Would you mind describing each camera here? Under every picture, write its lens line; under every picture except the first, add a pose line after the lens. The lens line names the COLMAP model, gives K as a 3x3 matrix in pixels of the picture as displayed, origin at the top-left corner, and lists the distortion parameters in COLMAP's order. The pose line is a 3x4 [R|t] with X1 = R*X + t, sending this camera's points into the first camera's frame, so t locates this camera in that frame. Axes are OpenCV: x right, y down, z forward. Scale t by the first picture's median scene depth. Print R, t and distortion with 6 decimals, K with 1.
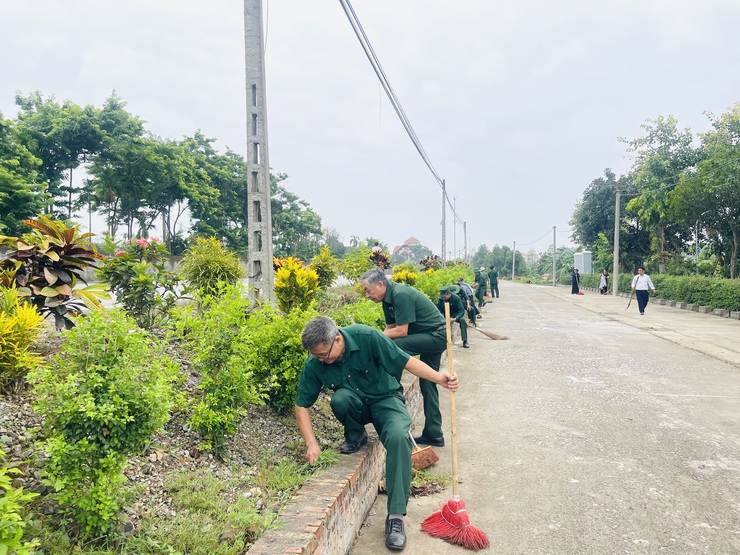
lens RADIAL K [[540.0, 0, 370.6], [0, 540.0, 274.2], [0, 0, 1]] dist [0.004490, -0.000983]
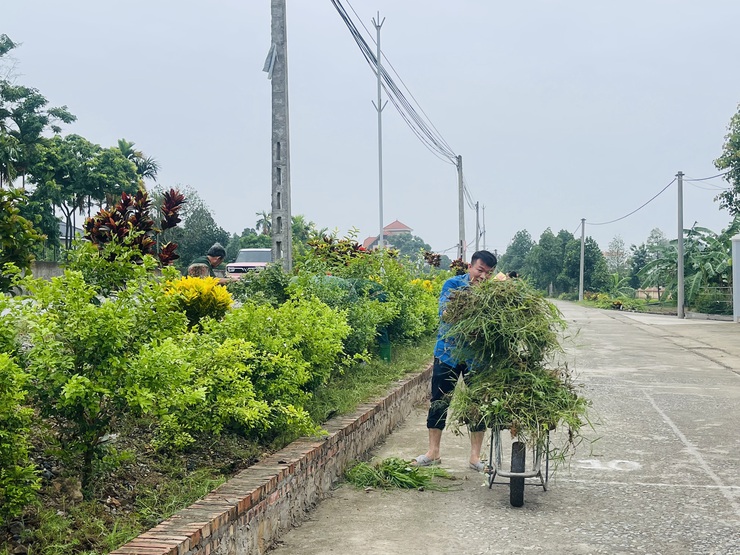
lens RADIAL K [[918.8, 0, 369.8], [0, 918.8, 278.5], [0, 0, 1]] dist [0.004303, 0.000000]
pose [[0.999417, -0.006263, 0.033560, 0.048549], [0.006637, 0.999917, -0.011030, -0.000601], [-0.033488, 0.011247, 0.999376, 0.188482]]
